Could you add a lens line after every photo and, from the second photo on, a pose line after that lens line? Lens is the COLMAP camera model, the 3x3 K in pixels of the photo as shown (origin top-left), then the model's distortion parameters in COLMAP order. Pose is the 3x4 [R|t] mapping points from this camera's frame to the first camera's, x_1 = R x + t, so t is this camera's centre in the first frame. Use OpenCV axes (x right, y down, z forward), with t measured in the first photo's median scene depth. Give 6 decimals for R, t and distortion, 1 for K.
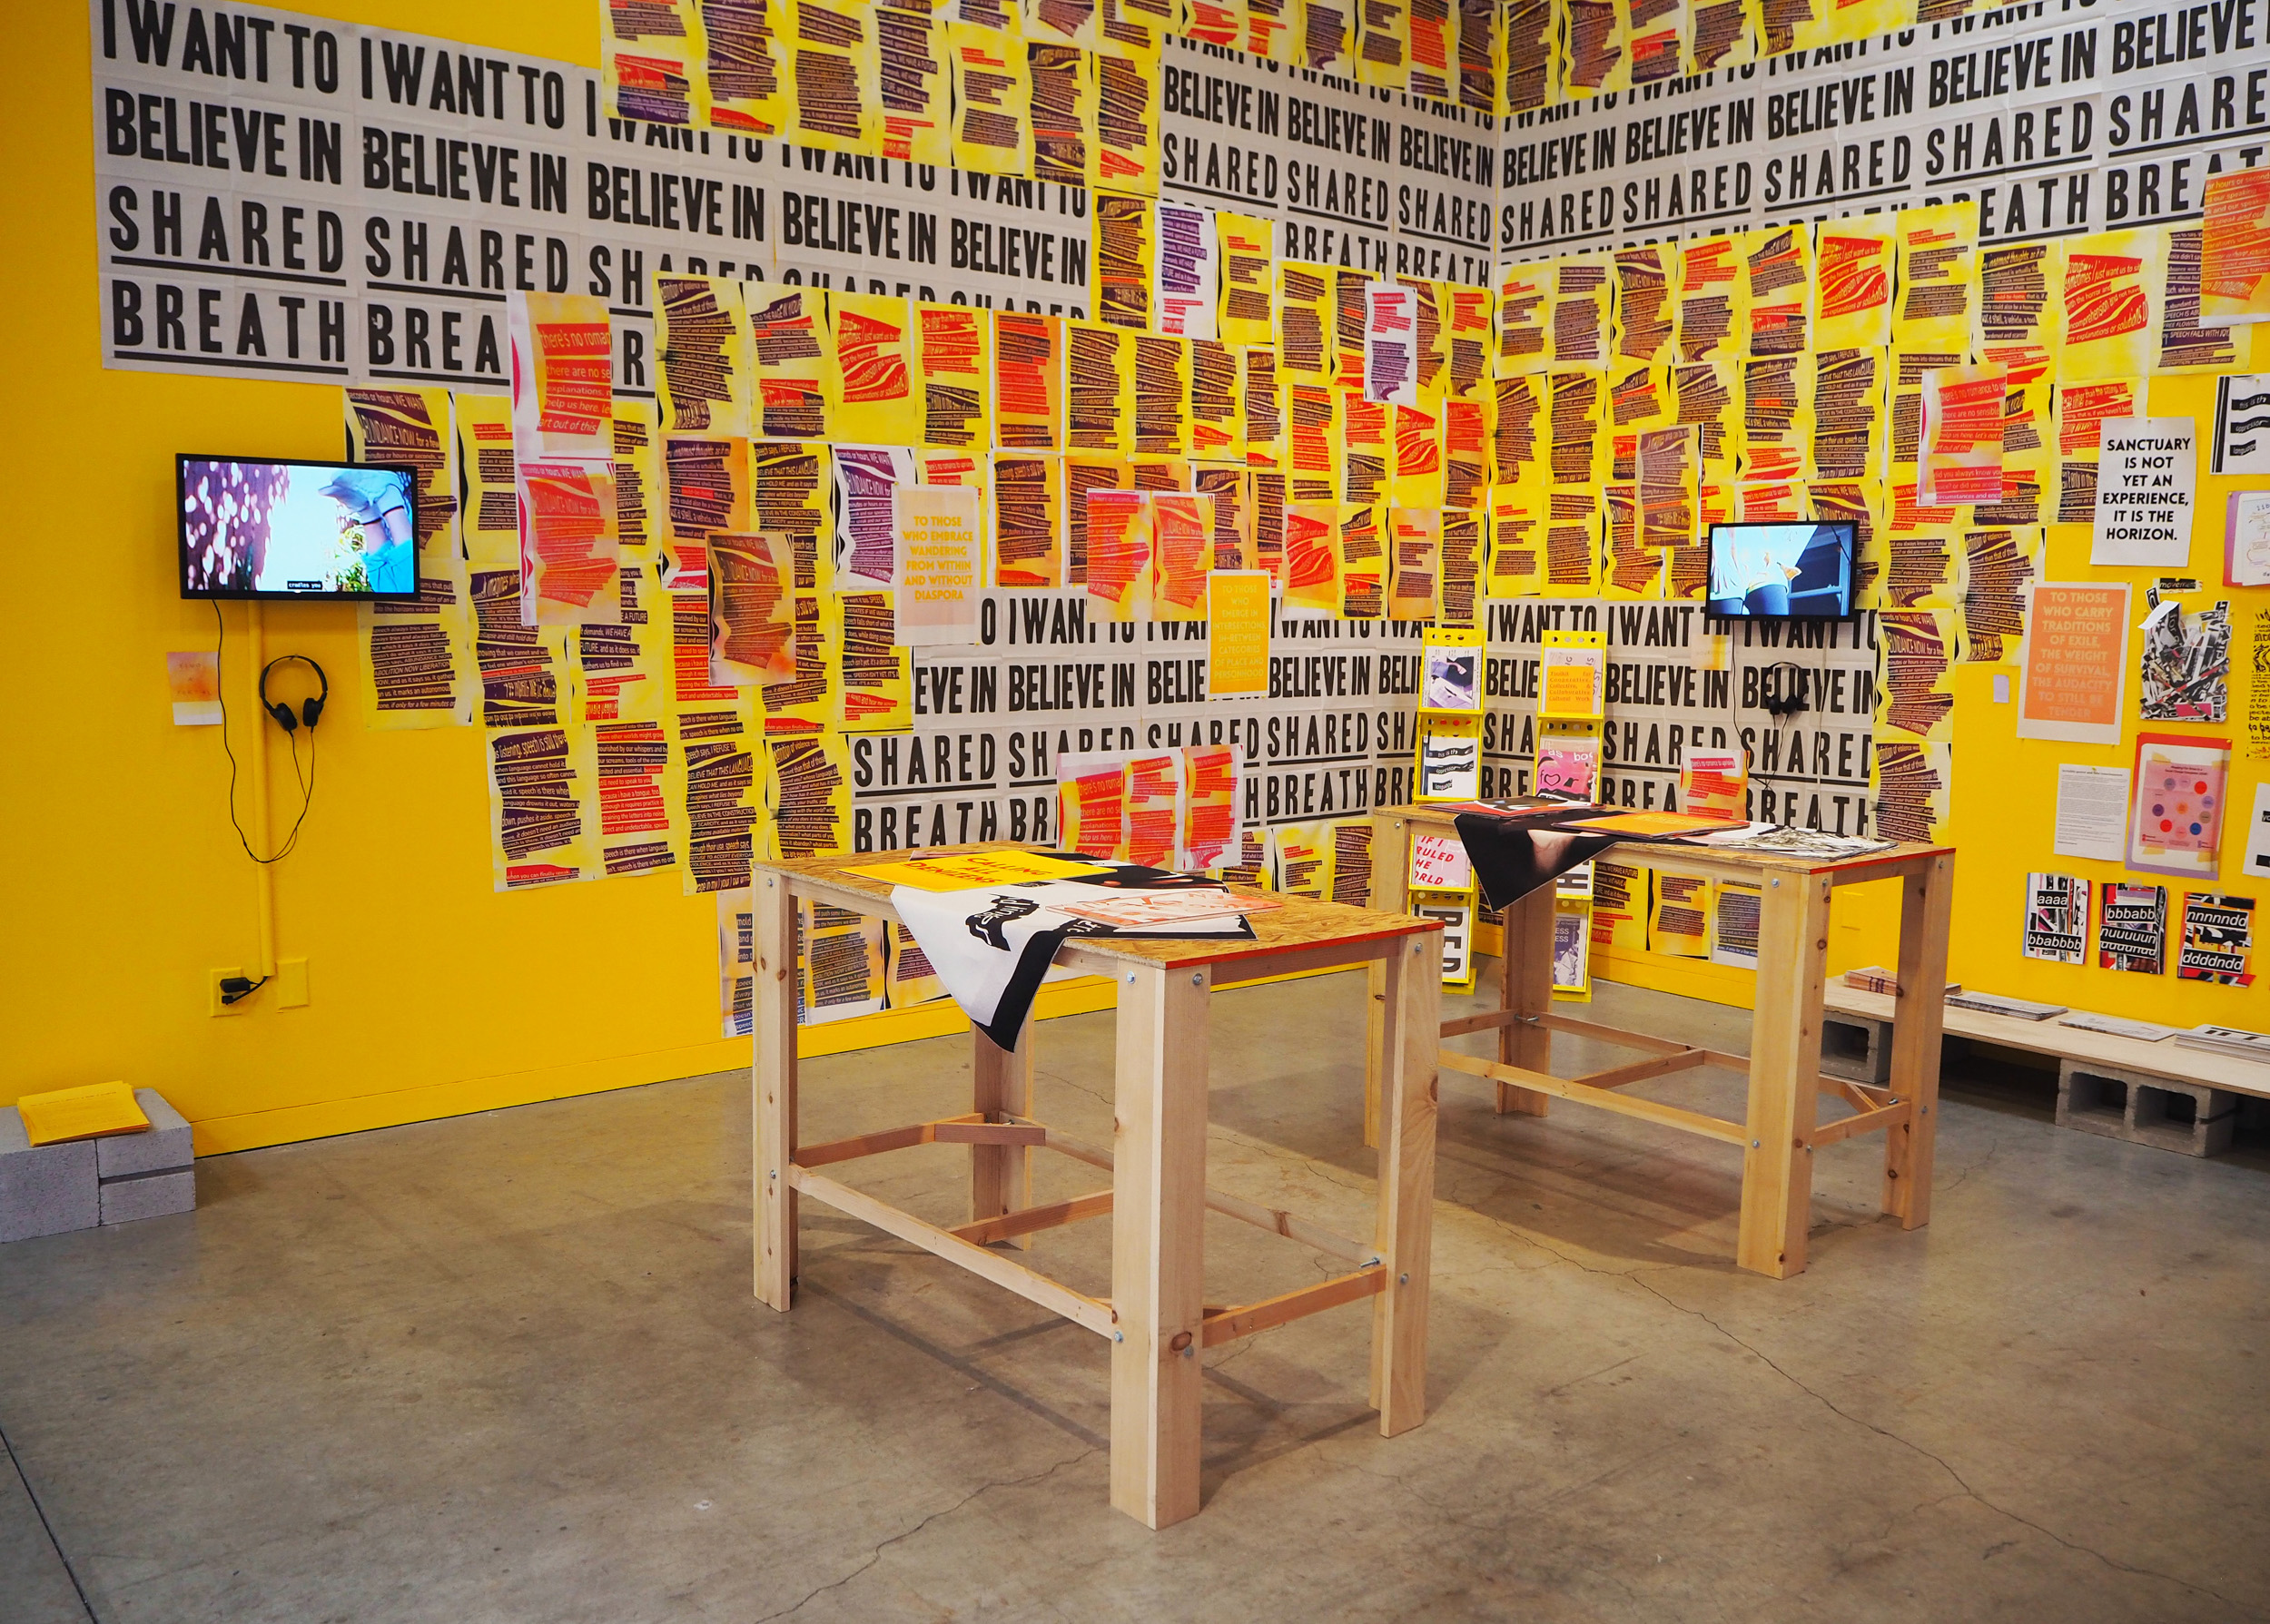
lens RADIAL K [[1885.5, 0, 1134.9], [0, 1885.5, 833.5], [0, 0, 1]] dist [-0.061354, 0.023161]
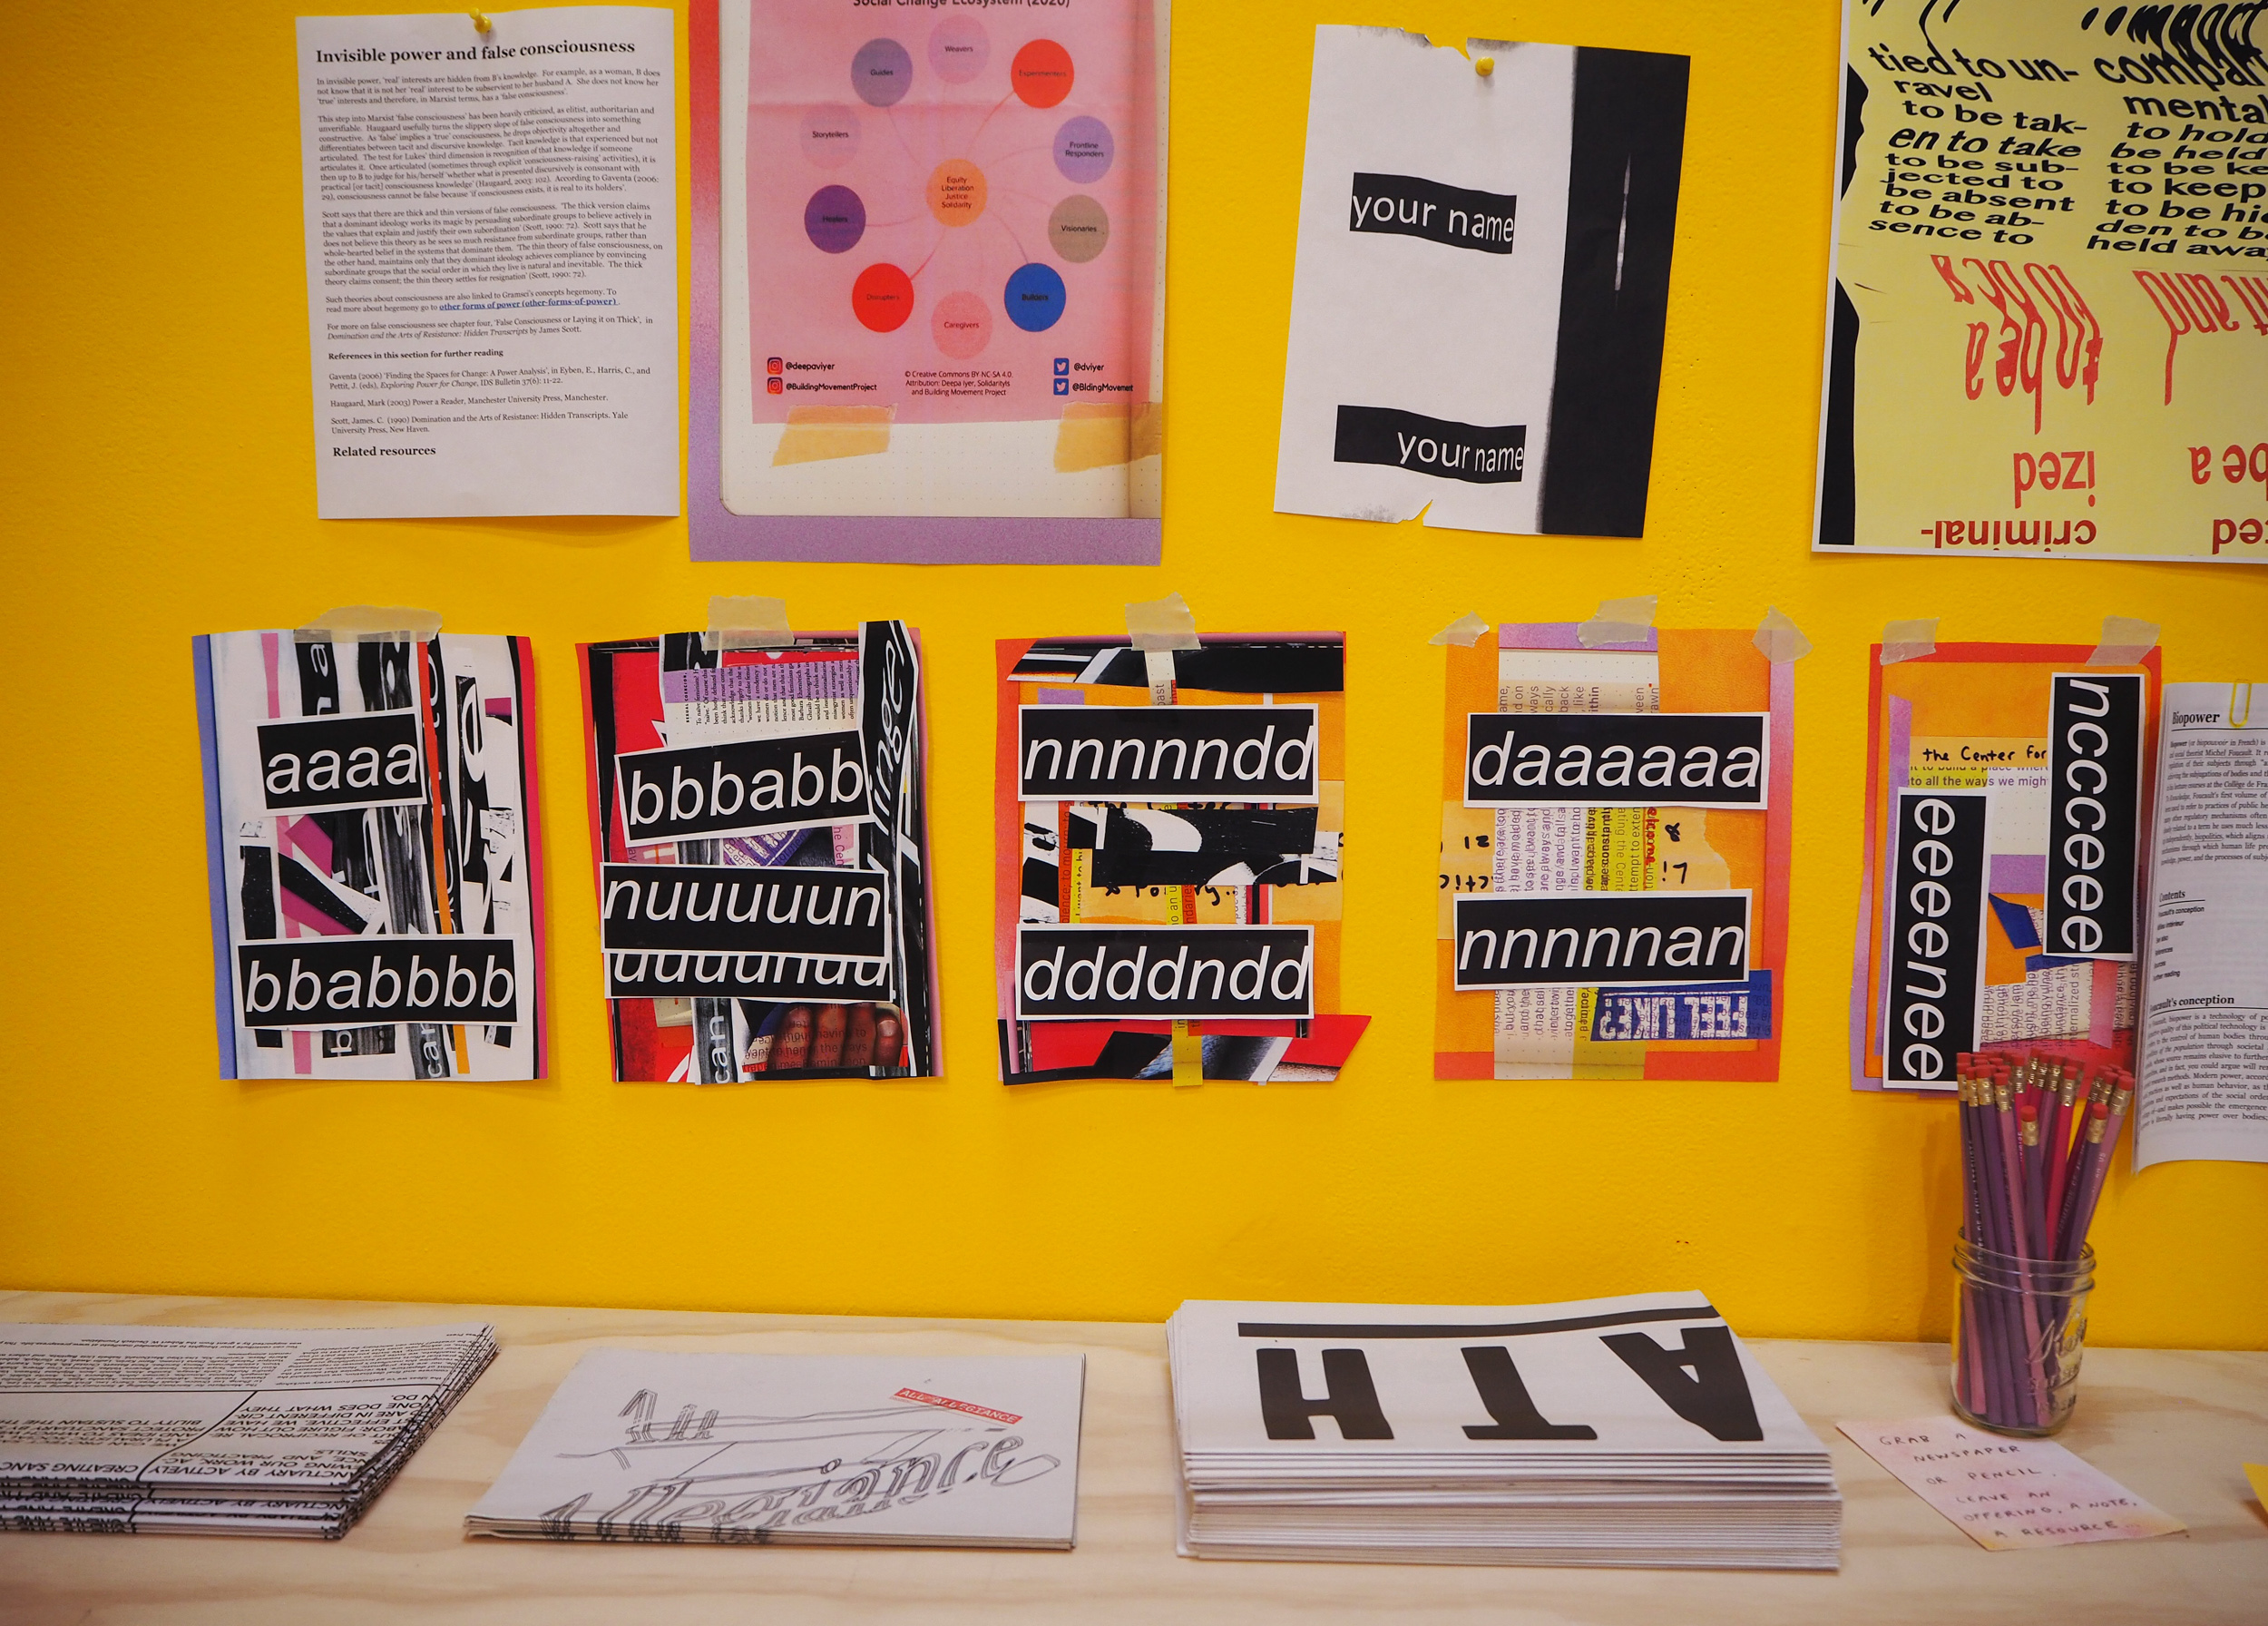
lens RADIAL K [[1884.2, 0, 1133.9], [0, 1884.2, 834.4], [0, 0, 1]] dist [-0.061354, 0.023161]
pose [[0.657836, -0.109244, 0.745196, 0.381368], [0.096611, 0.993490, 0.060357, 0.036736], [-0.746939, 0.032289, 0.664108, 0.767946]]
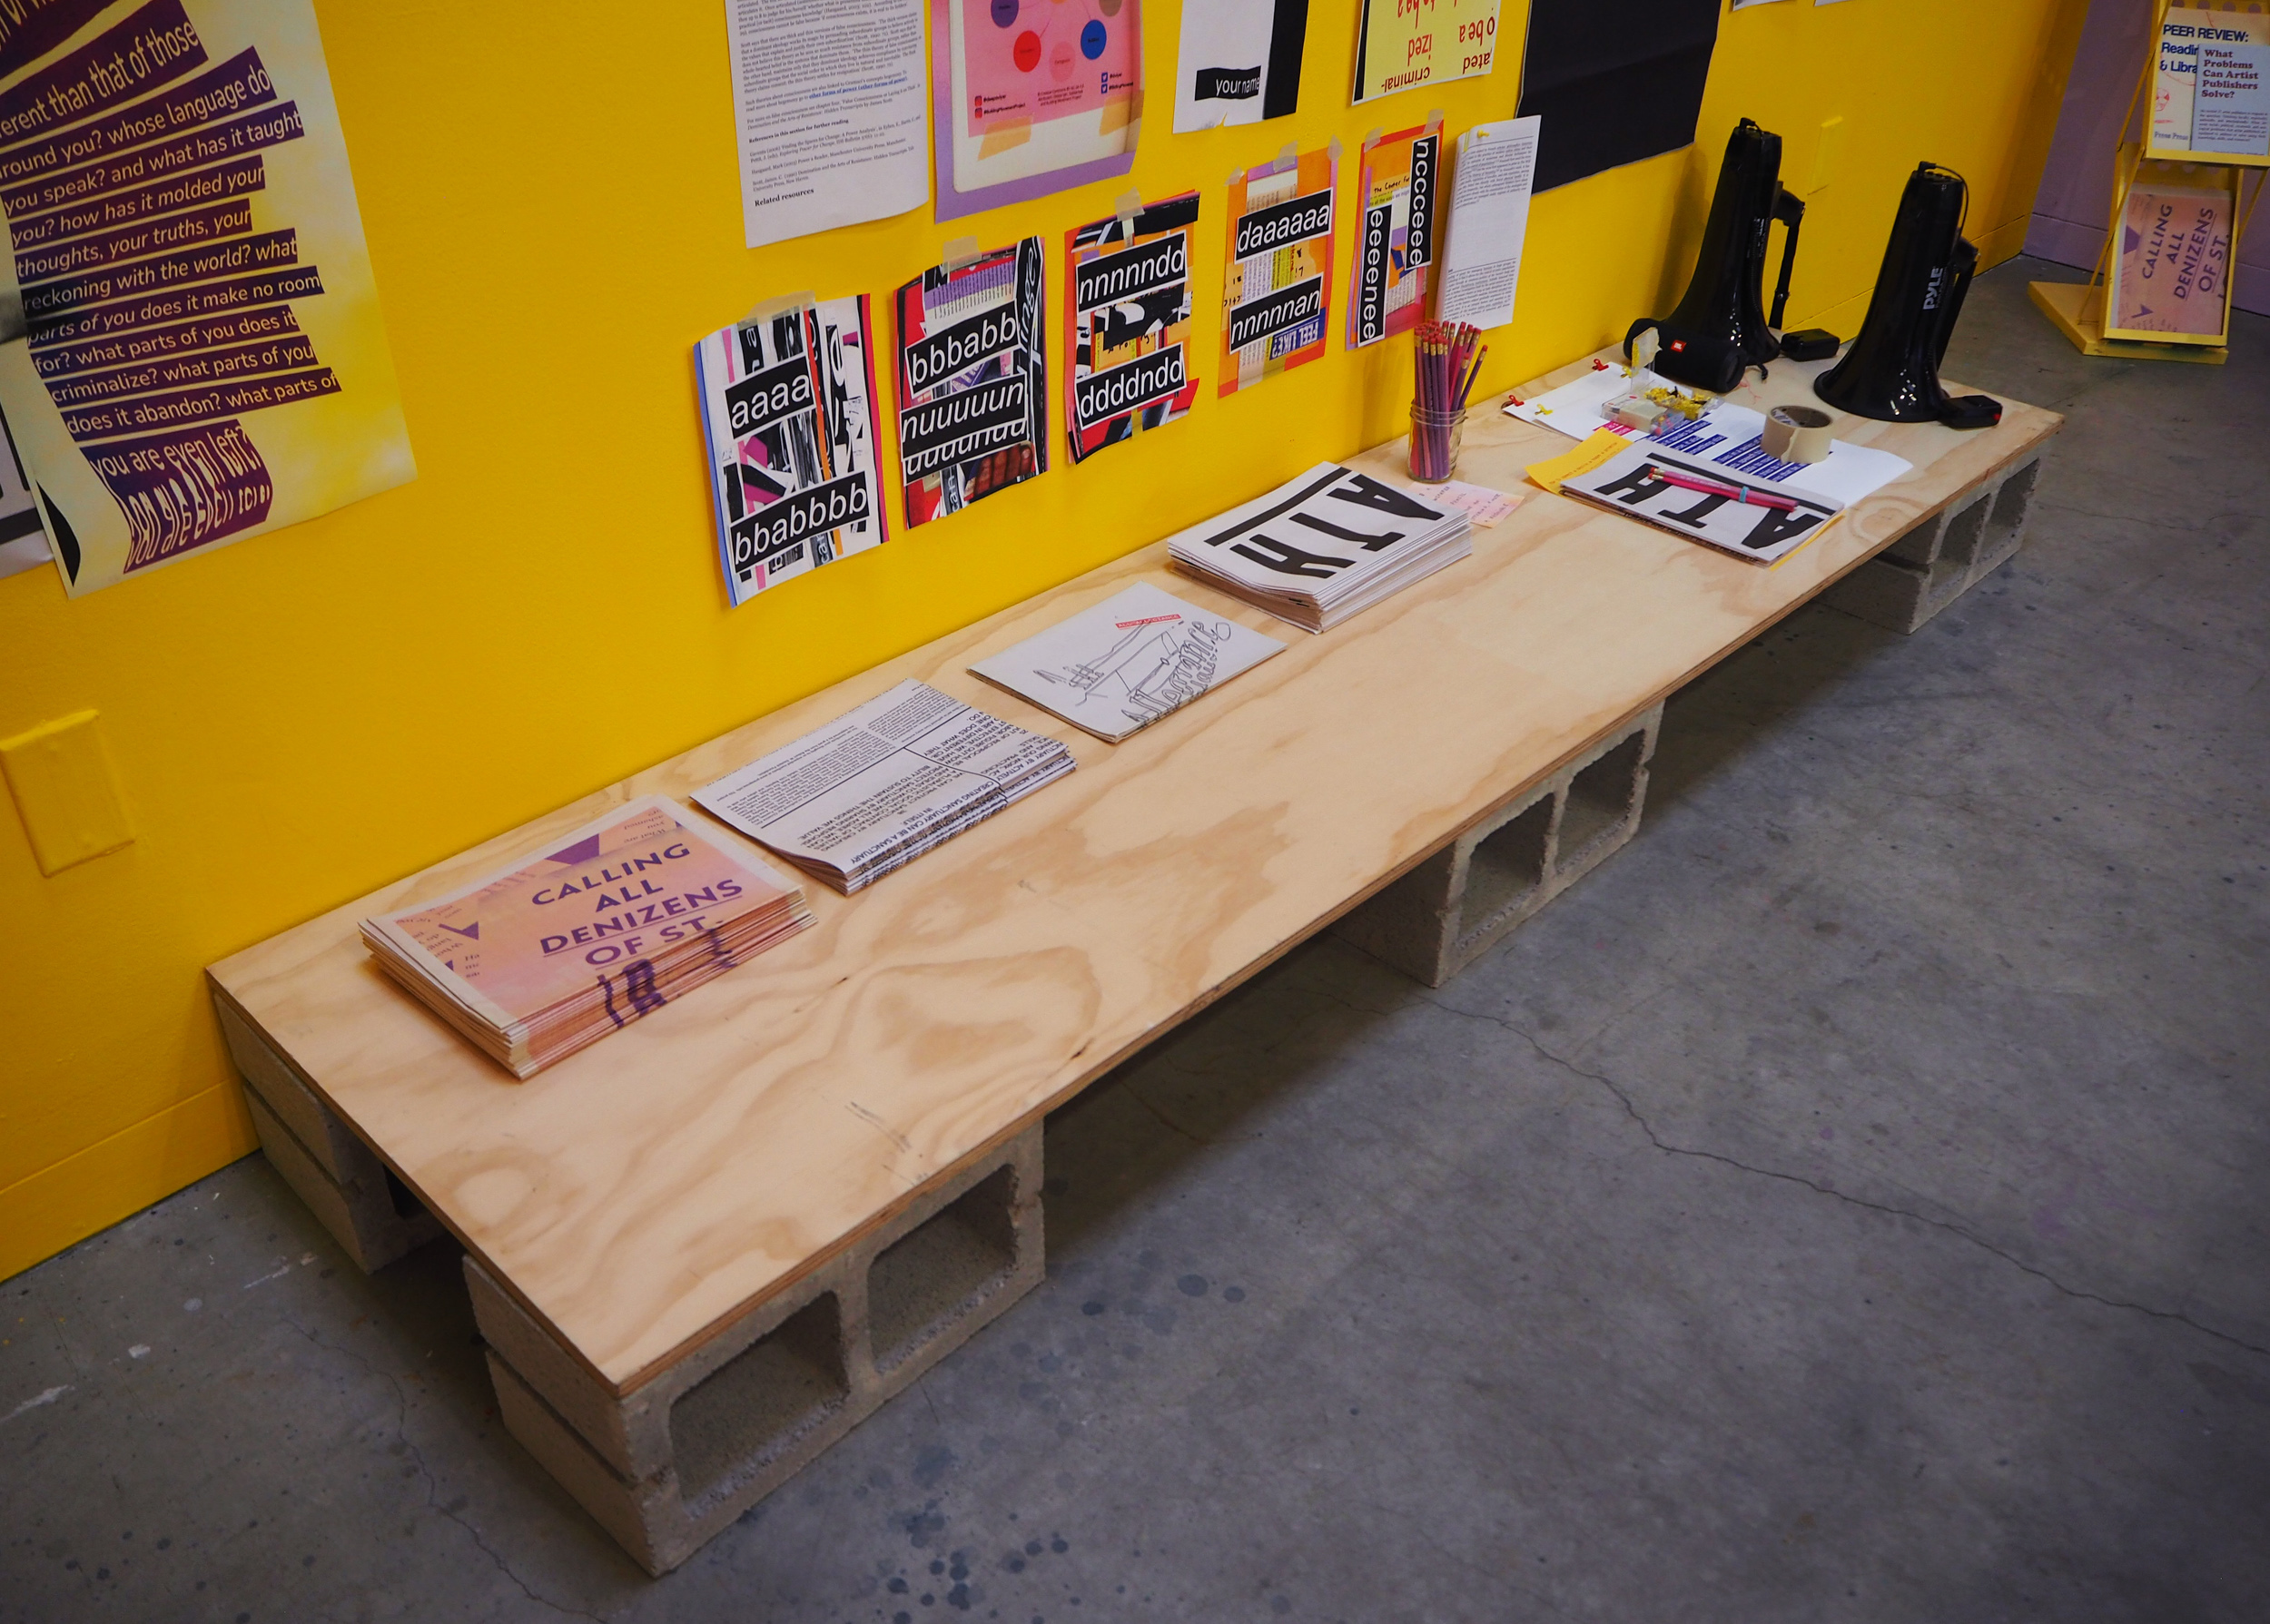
lens RADIAL K [[1916.1, 0, 1135.0], [0, 1916.1, 812.0], [0, 0, 1]] dist [-0.026641, -0.005952]
pose [[-0.123796, -0.577197, 0.807167, 0.187034], [0.092301, 0.803199, 0.588516, -0.082348], [-0.988006, 0.147358, -0.046157, 0.911648]]
